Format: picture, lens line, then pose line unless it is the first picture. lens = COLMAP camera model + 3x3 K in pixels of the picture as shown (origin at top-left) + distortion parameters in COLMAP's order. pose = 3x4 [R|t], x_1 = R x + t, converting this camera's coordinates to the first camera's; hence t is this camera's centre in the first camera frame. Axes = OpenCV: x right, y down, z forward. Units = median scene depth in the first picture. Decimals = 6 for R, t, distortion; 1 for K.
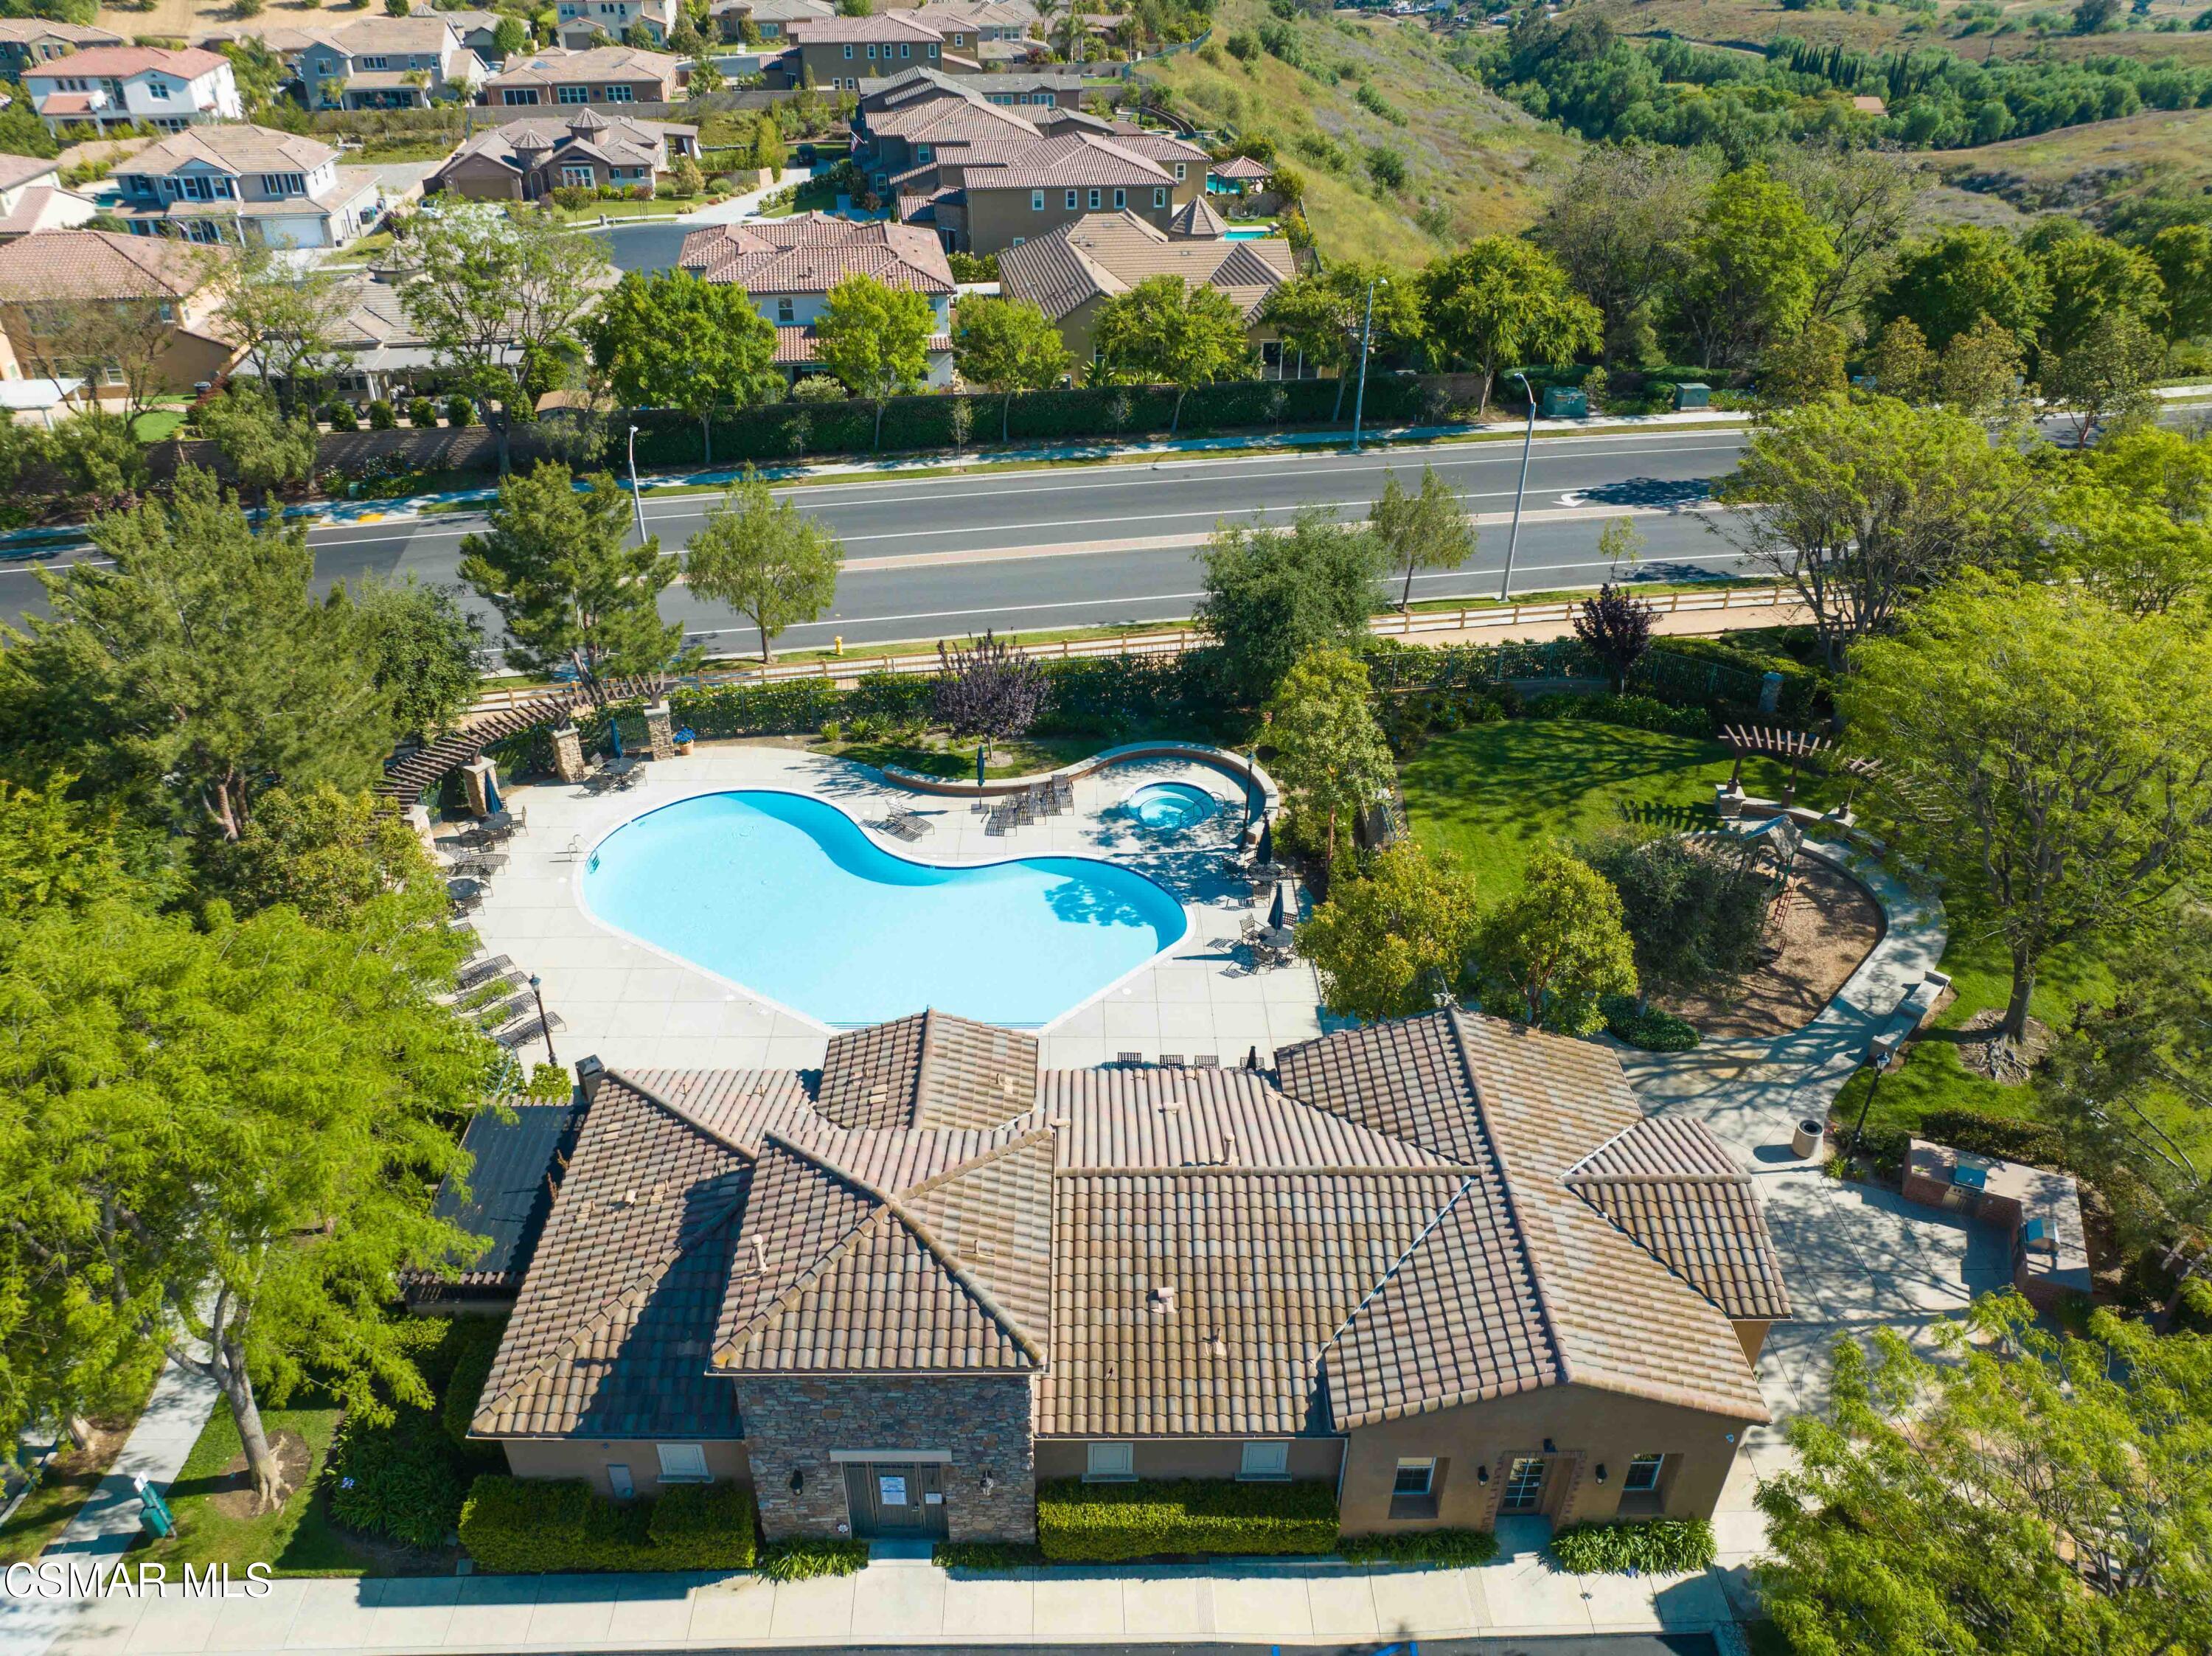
lens RADIAL K [[1529.8, 0, 1106.0], [0, 1529.8, 828.0], [0, 0, 1]] dist [-0.036656, 0.003664]
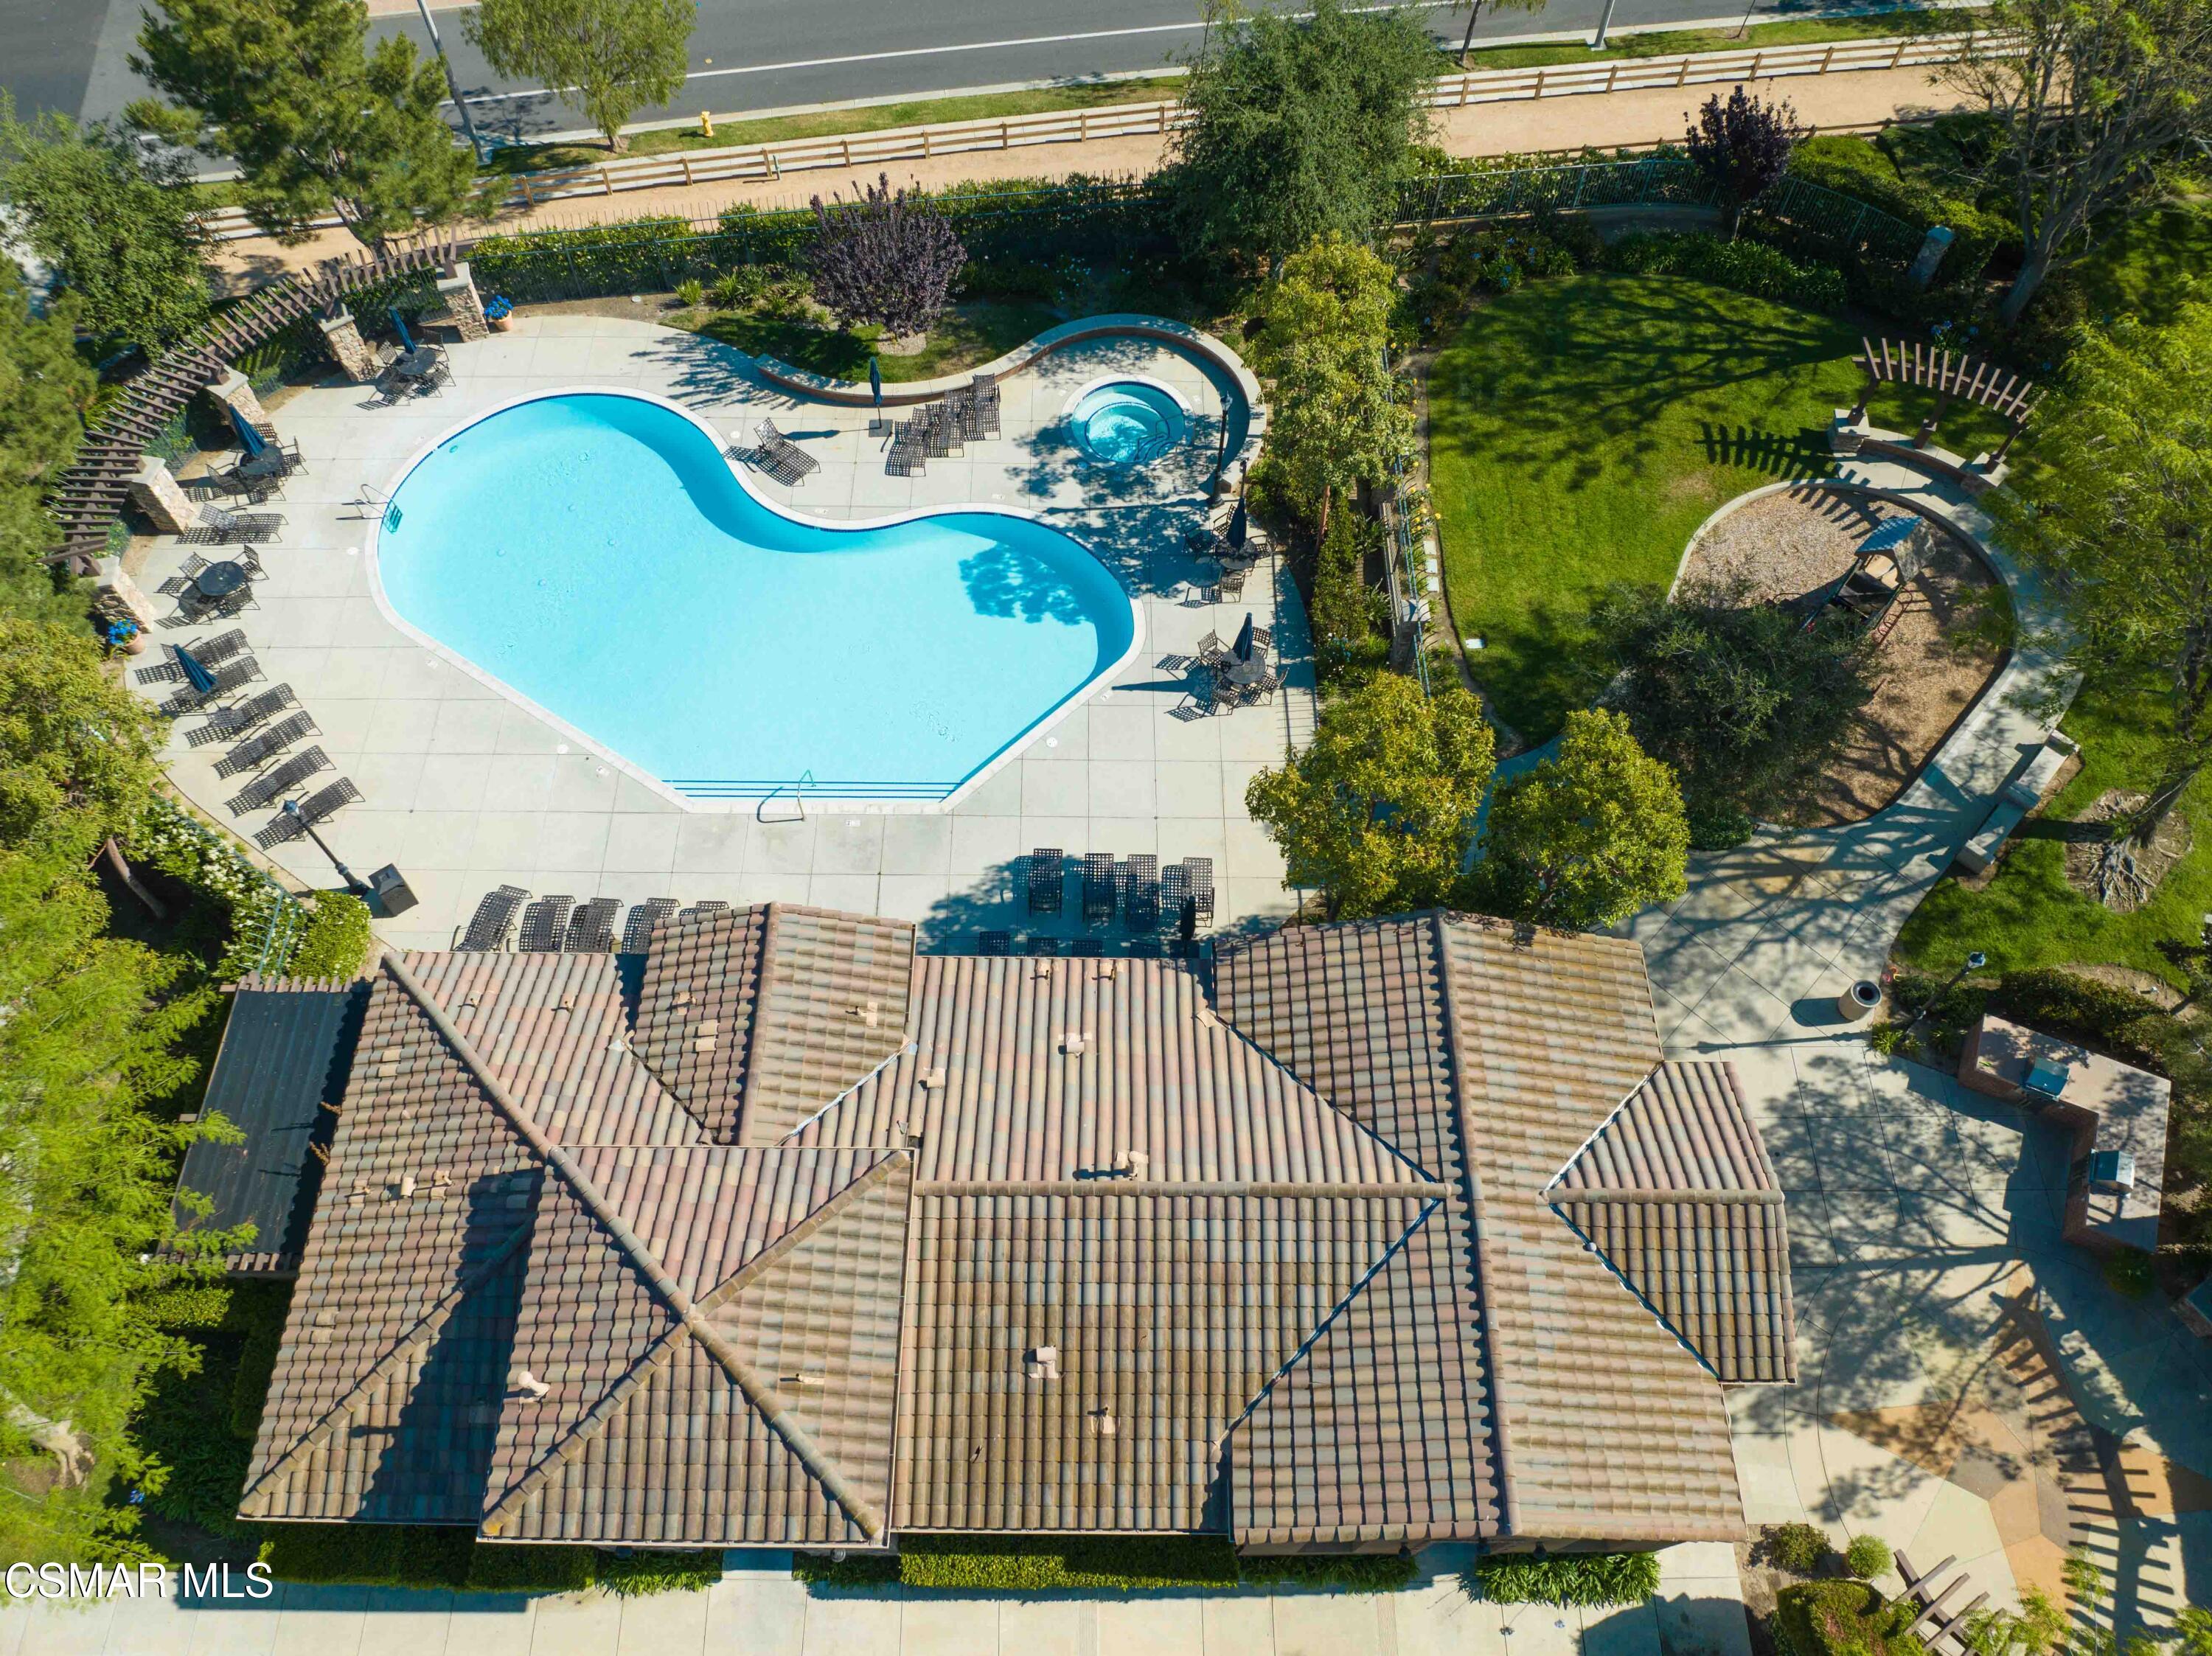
lens RADIAL K [[1529.8, 0, 1106.0], [0, 1529.8, 828.0], [0, 0, 1]] dist [-0.036656, 0.003664]
pose [[0.999869, 0.013558, -0.008874, 0.064289], [-0.008110, 0.892816, 0.450348, -0.278676], [0.014029, -0.450217, 0.892809, 0.332214]]
